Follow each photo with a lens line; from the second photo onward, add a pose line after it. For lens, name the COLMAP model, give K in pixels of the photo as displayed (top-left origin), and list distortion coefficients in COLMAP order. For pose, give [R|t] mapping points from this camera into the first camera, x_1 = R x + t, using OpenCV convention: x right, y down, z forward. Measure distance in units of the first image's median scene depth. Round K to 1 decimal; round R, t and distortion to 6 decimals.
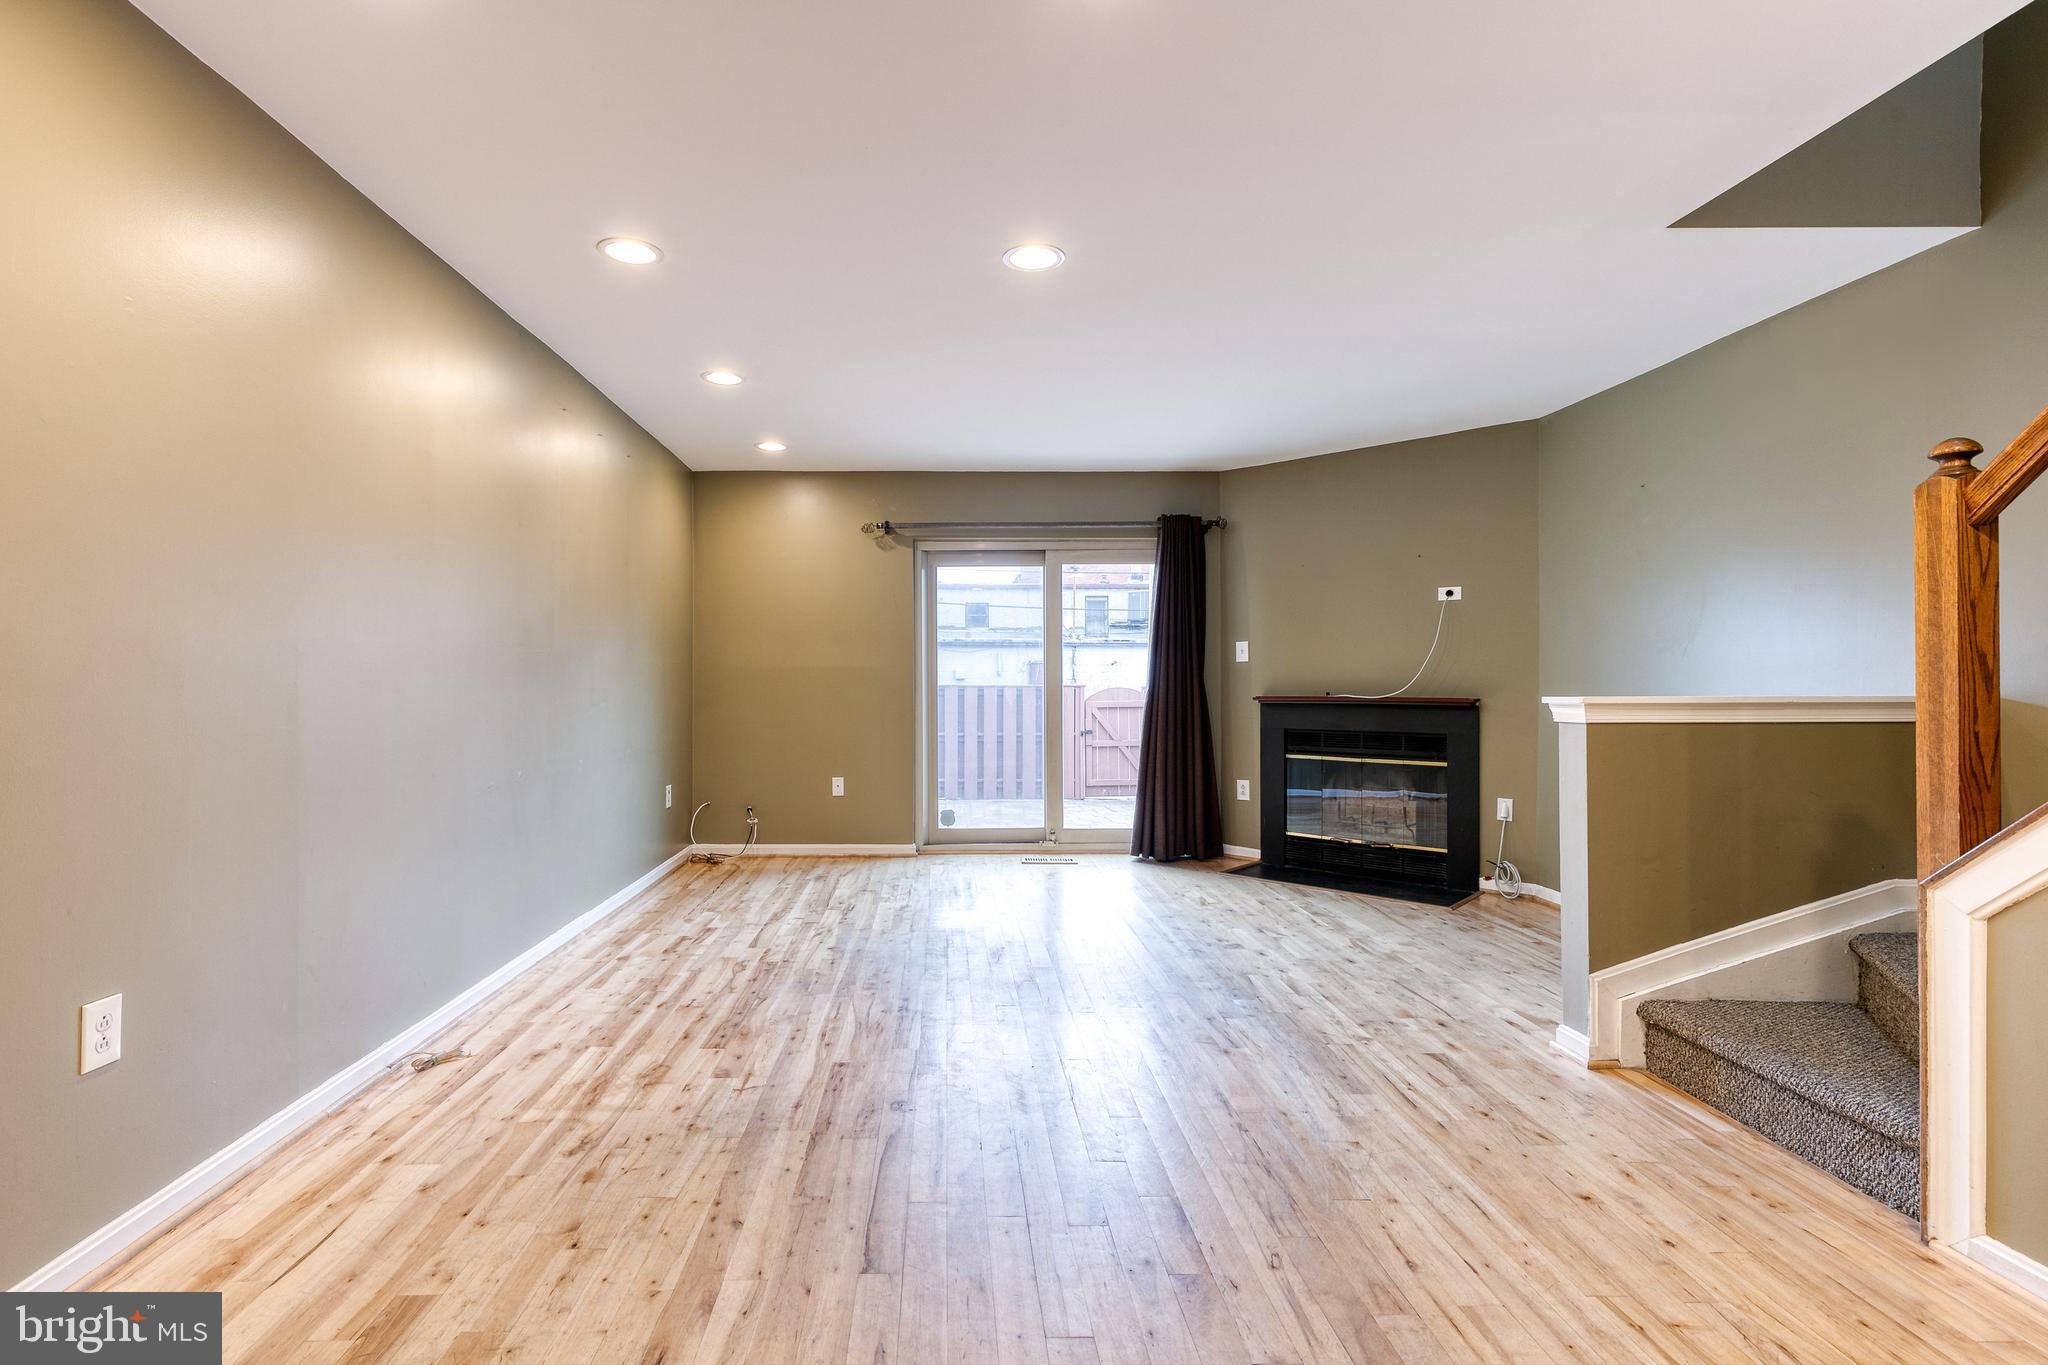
lens RADIAL K [[957.2, 0, 958.4], [0, 957.2, 678.9], [0, 0, 1]] dist [0.012625, -0.004010]
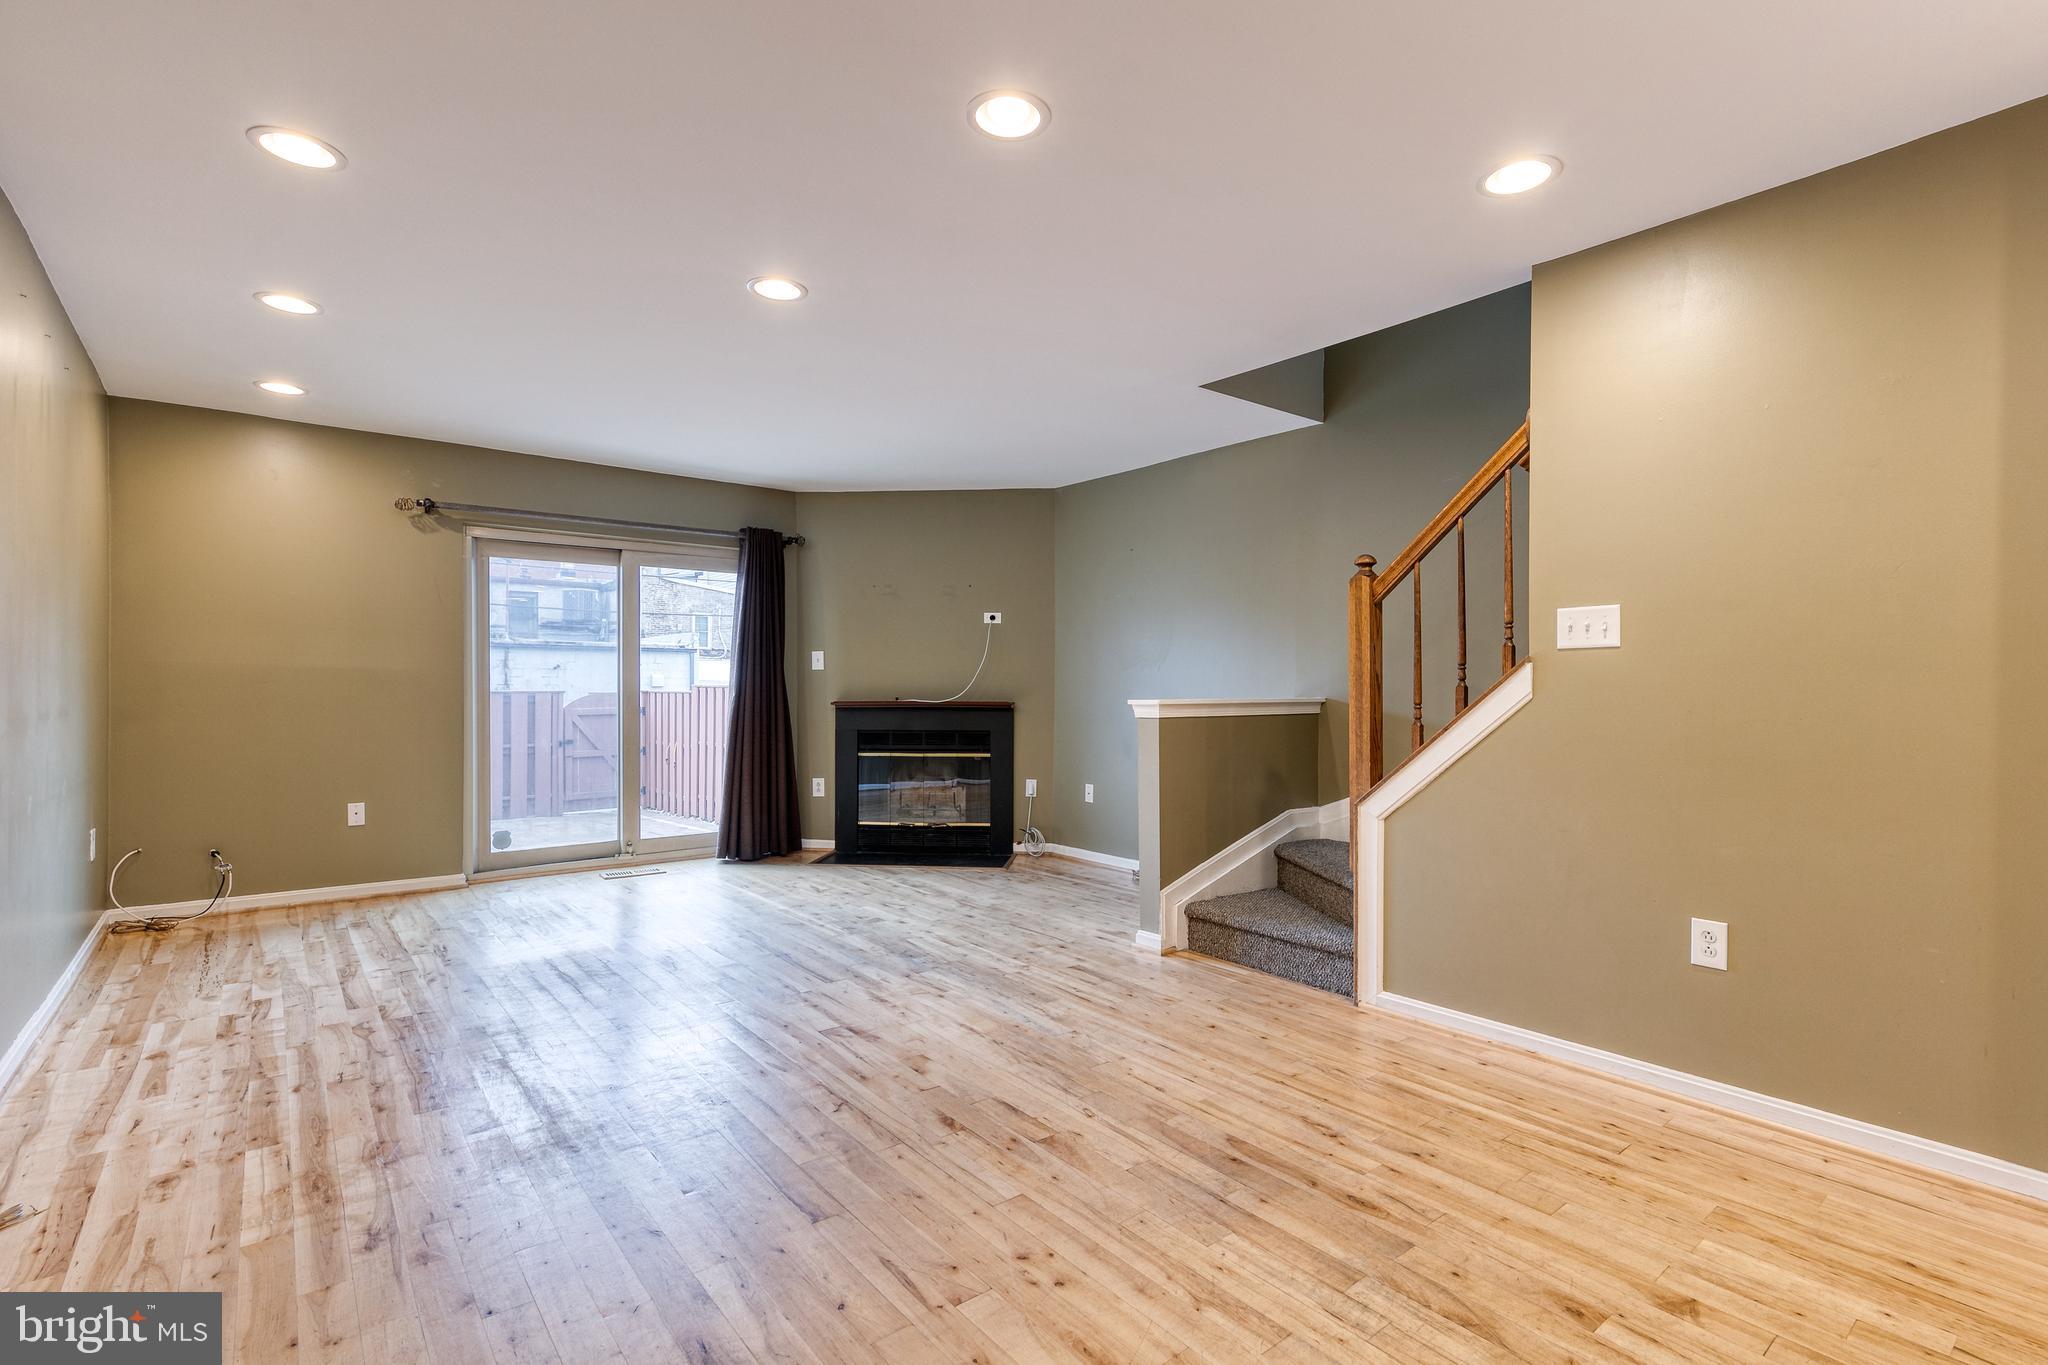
lens RADIAL K [[957.2, 0, 1038.4], [0, 957.2, 682.1], [0, 0, 1]] dist [0.012625, -0.004010]
pose [[0.784908, 0.007734, 0.619564, -0.208233], [-0.005763, 0.999970, -0.005182, 0.000434], [-0.619586, 0.000497, 0.784929, -0.009499]]
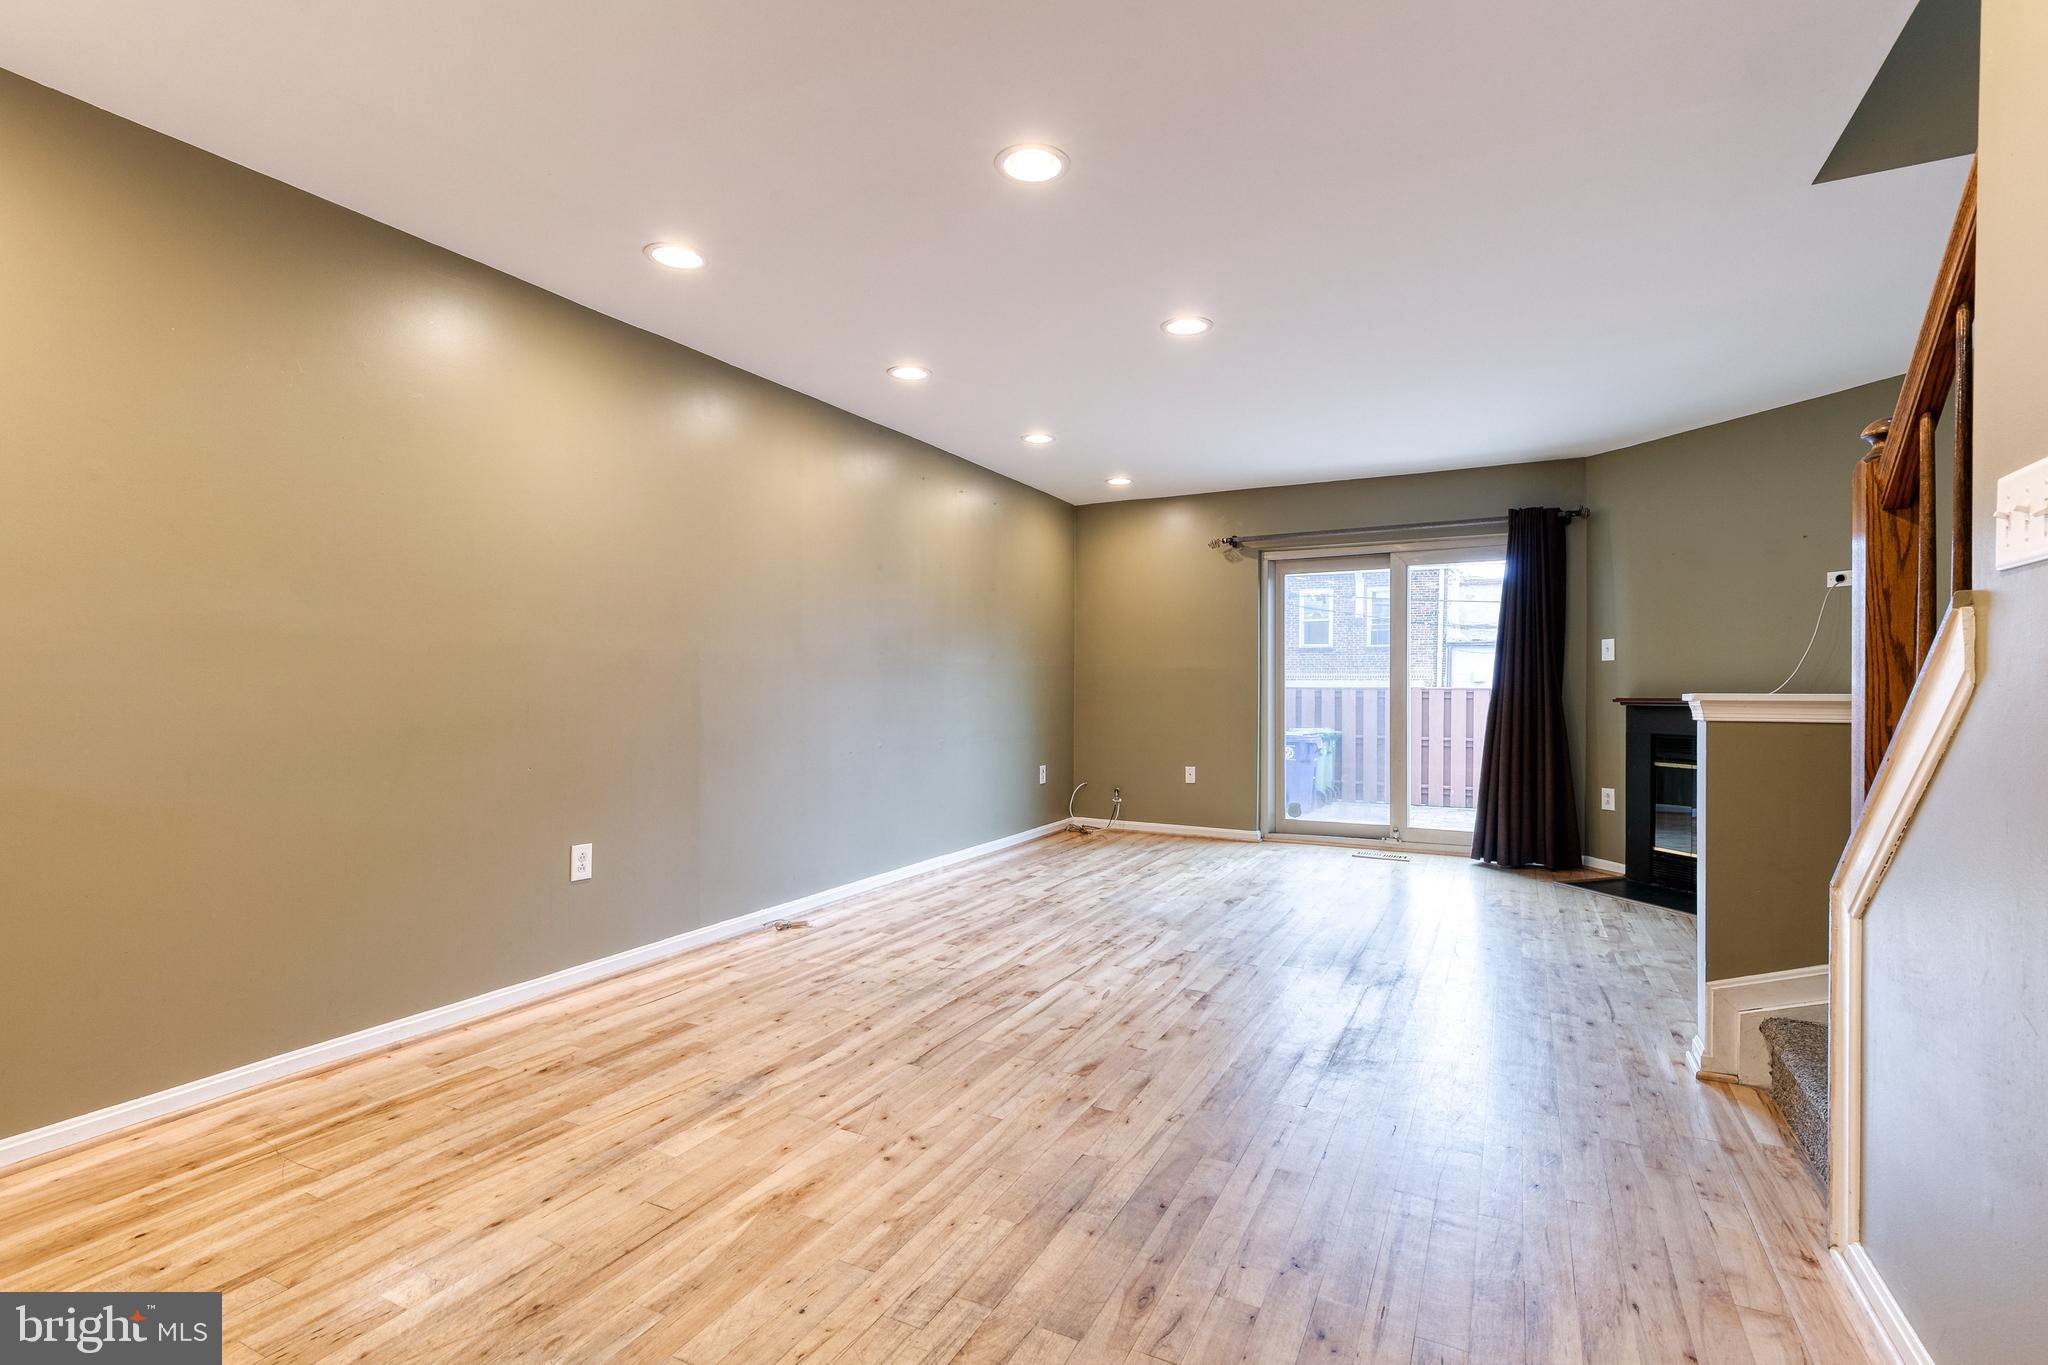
lens RADIAL K [[957.2, 0, 1039.2], [0, 957.2, 679.8], [0, 0, 1]] dist [0.012625, -0.004010]
pose [[0.884475, 0.000769, -0.466586, 0.280798], [-0.002186, 0.999994, -0.002496, 0.004860], [0.466582, 0.003228, 0.884472, -0.088199]]
